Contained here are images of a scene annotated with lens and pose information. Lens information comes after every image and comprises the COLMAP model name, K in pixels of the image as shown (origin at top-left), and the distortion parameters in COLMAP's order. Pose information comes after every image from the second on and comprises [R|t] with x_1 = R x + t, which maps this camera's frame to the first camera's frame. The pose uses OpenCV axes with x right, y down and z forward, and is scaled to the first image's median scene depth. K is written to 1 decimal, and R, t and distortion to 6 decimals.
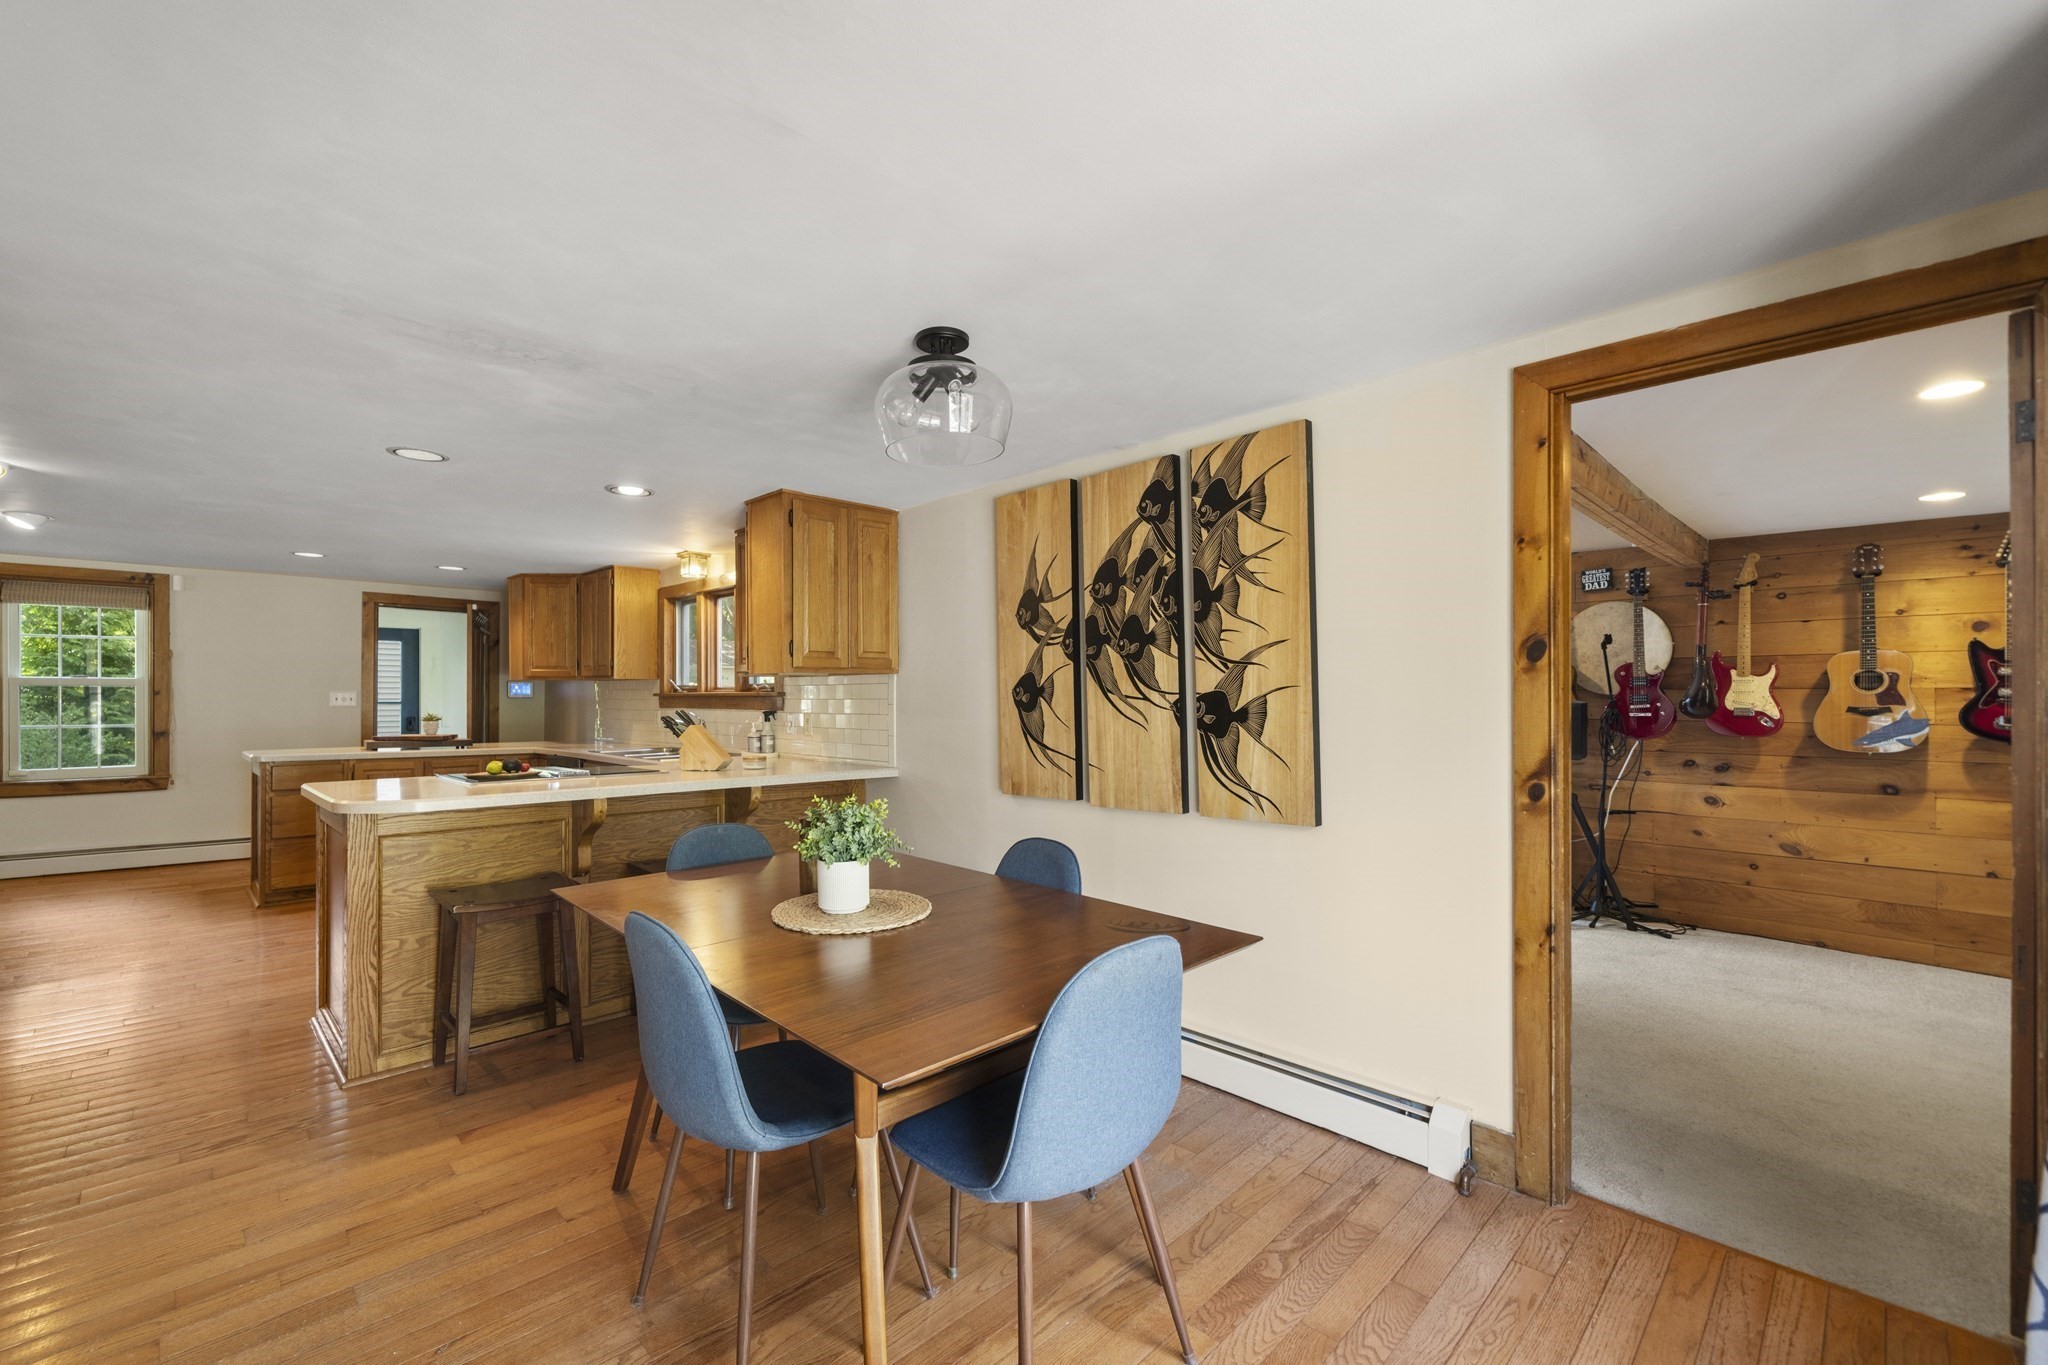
lens RADIAL K [[875.3, 0, 1014.9], [0, 875.3, 690.0], [0, 0, 1]] dist [0.001511, -0.000352]
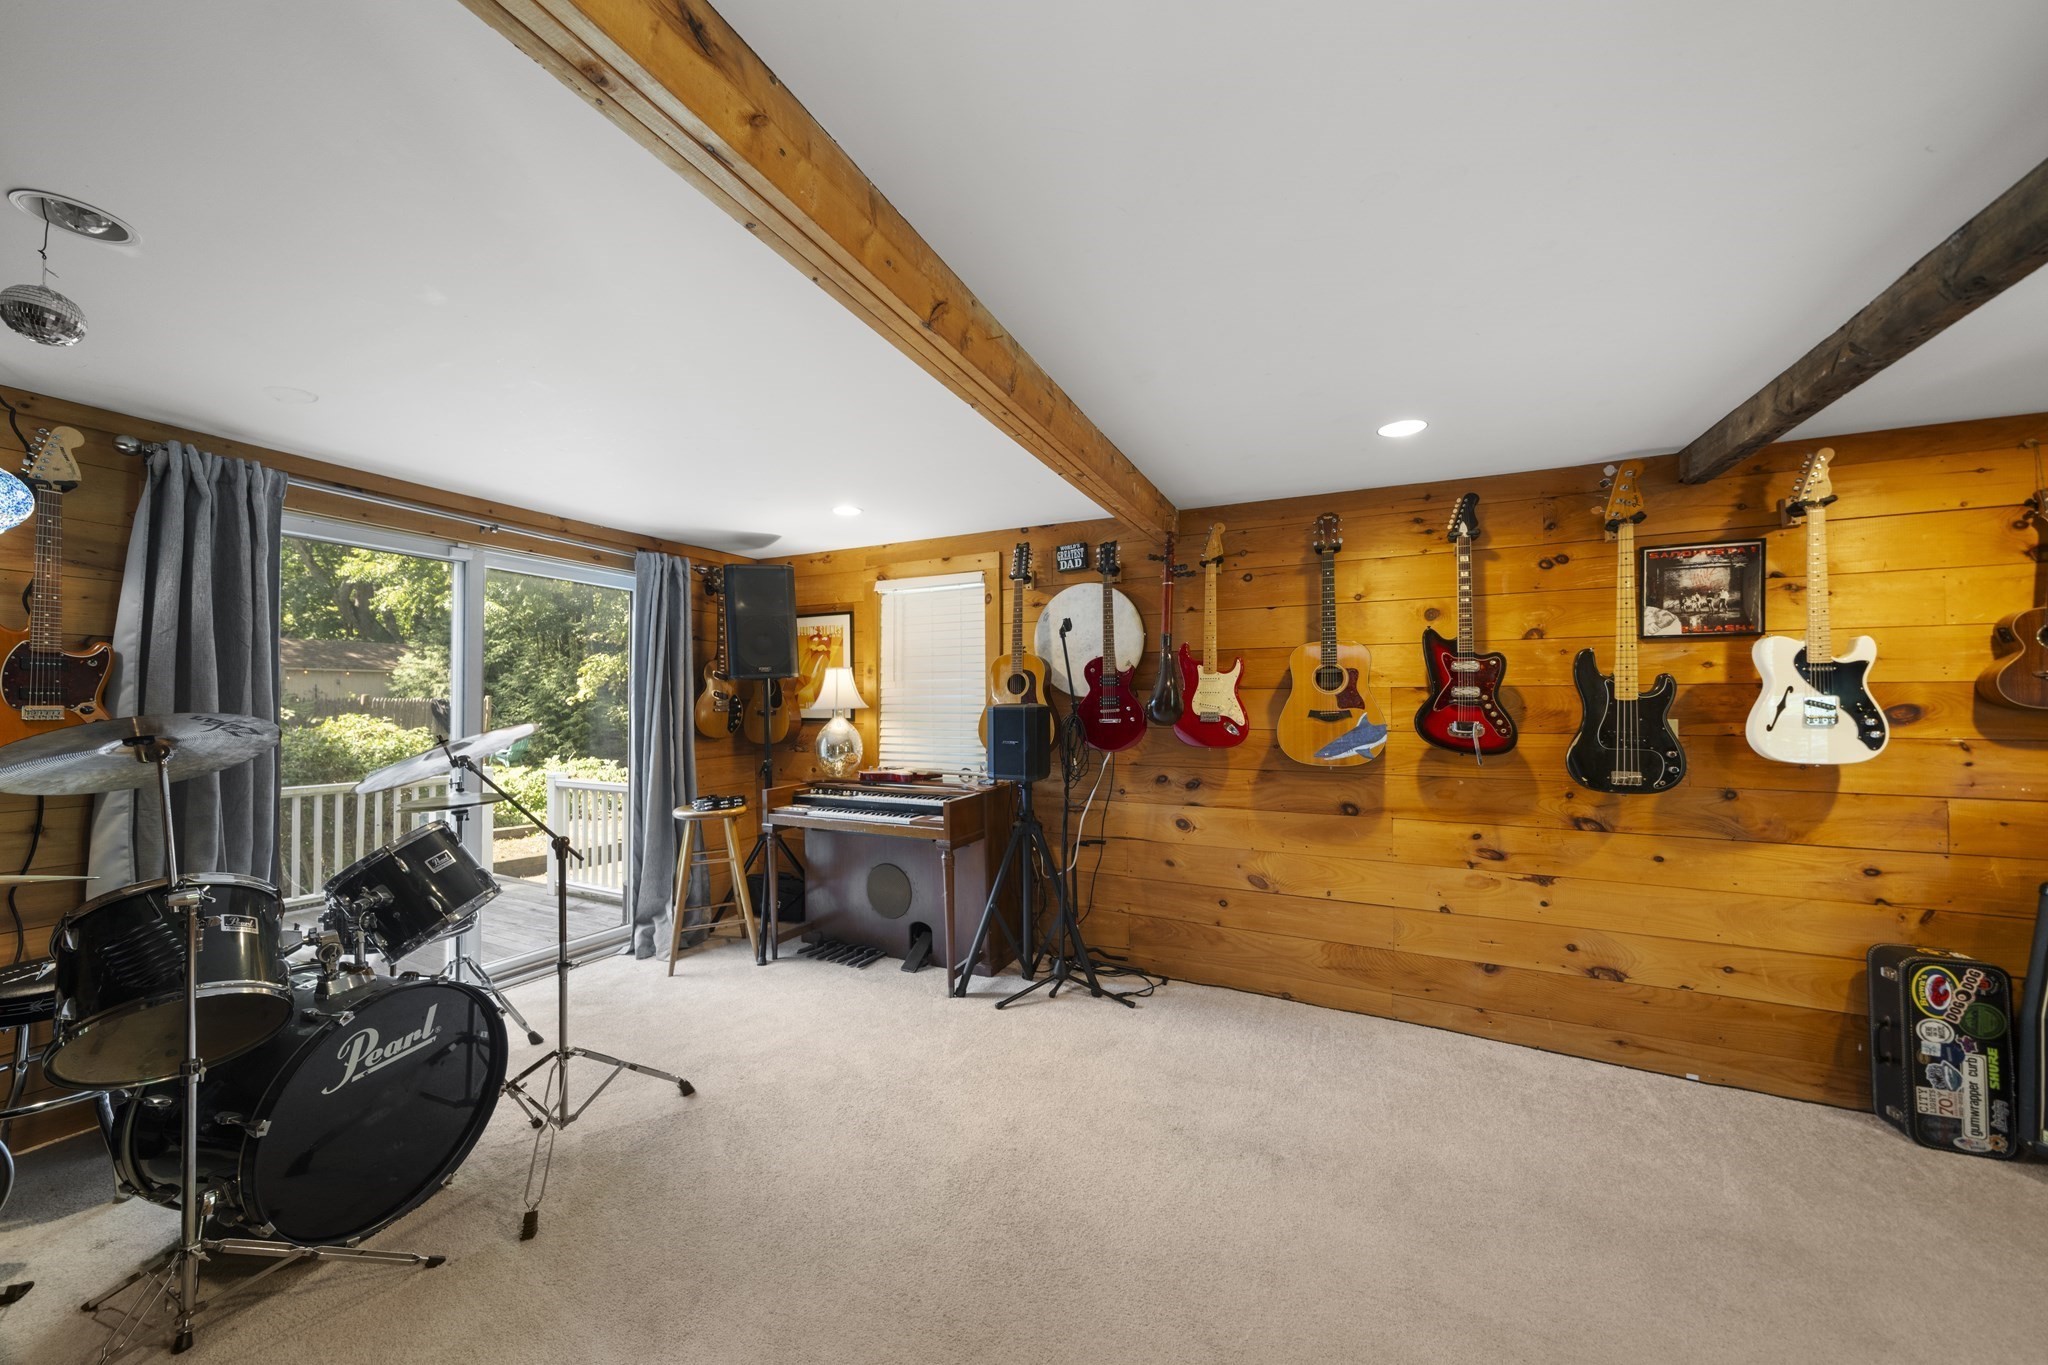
lens RADIAL K [[697.8, 0, 1029.6], [0, 697.8, 687.6], [0, 0, 1]] dist [-0.001999, 0.000124]
pose [[0.936607, 0.003200, 0.350367, 0.455445], [0.000687, 0.999940, -0.010969, 0.004502], [-0.350381, 0.010514, 0.936548, 0.459202]]
